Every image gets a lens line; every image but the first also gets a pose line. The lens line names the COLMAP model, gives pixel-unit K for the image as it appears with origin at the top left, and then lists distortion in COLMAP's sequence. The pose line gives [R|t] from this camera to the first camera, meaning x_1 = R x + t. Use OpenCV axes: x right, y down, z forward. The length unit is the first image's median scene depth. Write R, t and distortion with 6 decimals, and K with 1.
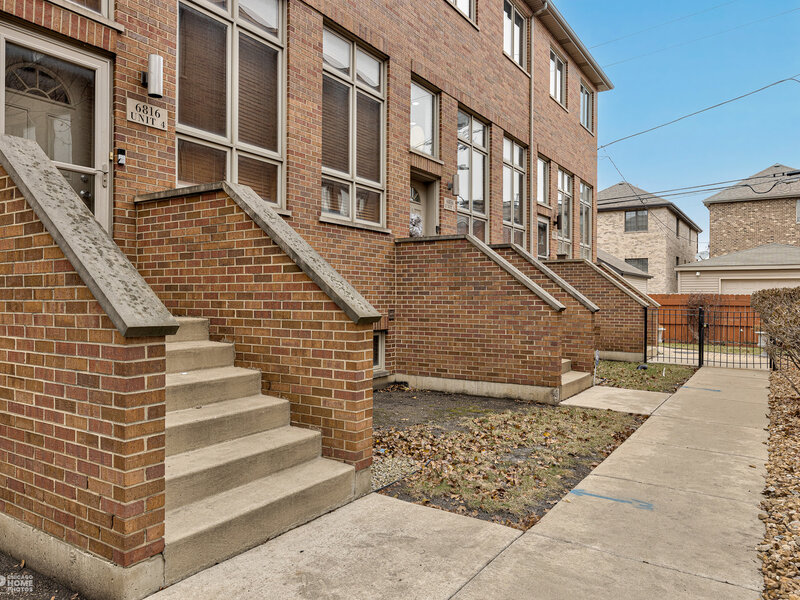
lens RADIAL K [[568.1, 0, 400.3], [0, 568.1, 303.1], [0, 0, 1]] dist [0.004592, 0.004281]
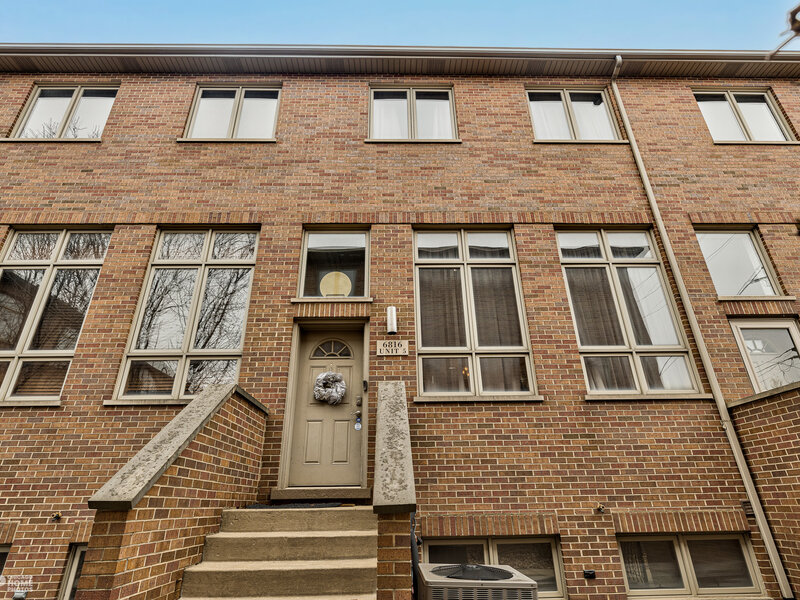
lens RADIAL K [[396.3, 0, 400.9], [0, 396.3, 322.8], [0, 0, 1]] dist [-0.003543, 0.000267]
pose [[0.559761, -0.331228, -0.759576, 0.297206], [0.008075, 0.918775, -0.394699, -0.003285], [0.828615, 0.214803, 0.516969, 0.457495]]
